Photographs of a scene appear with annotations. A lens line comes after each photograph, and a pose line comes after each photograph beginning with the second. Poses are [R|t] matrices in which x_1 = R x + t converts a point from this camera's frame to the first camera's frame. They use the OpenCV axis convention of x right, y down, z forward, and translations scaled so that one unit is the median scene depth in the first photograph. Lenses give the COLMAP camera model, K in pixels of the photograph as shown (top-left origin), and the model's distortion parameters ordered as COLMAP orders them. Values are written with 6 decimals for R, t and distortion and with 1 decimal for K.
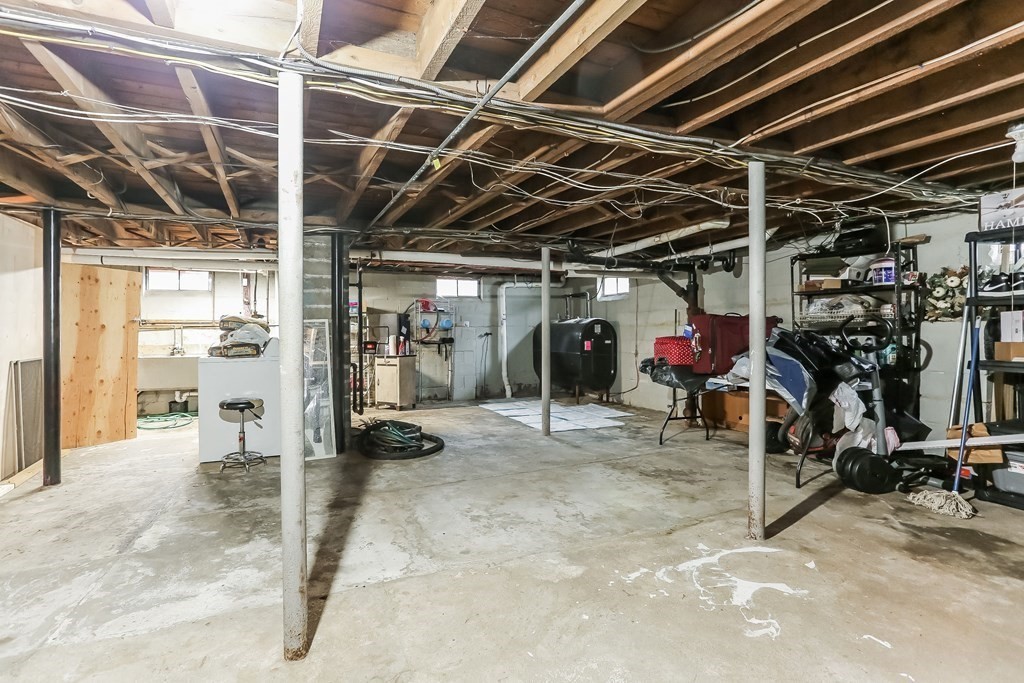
lens RADIAL K [[511.3, 0, 509.9], [0, 511.3, 334.1], [0, 0, 1]] dist [-0.063181, 0.035081]
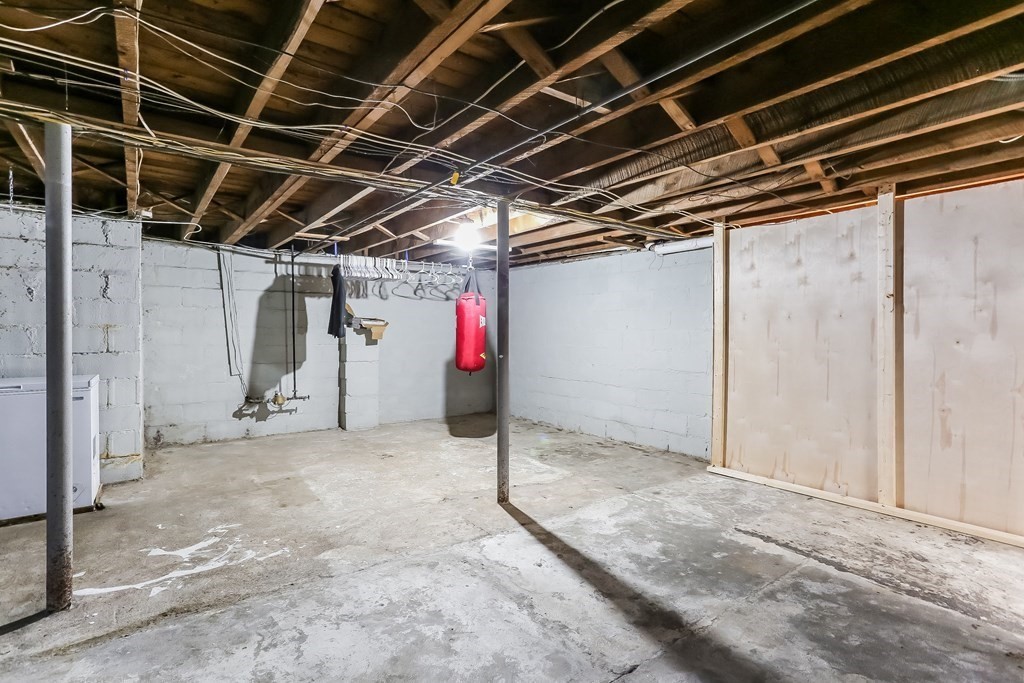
lens RADIAL K [[511.3, 0, 509.9], [0, 511.3, 334.1], [0, 0, 1]] dist [-0.063181, 0.035081]
pose [[-0.978447, 0.004518, -0.206449, -0.034053], [0.001013, 0.999854, 0.017084, -0.029801], [0.206496, 0.016507, -0.978308, 1.976454]]
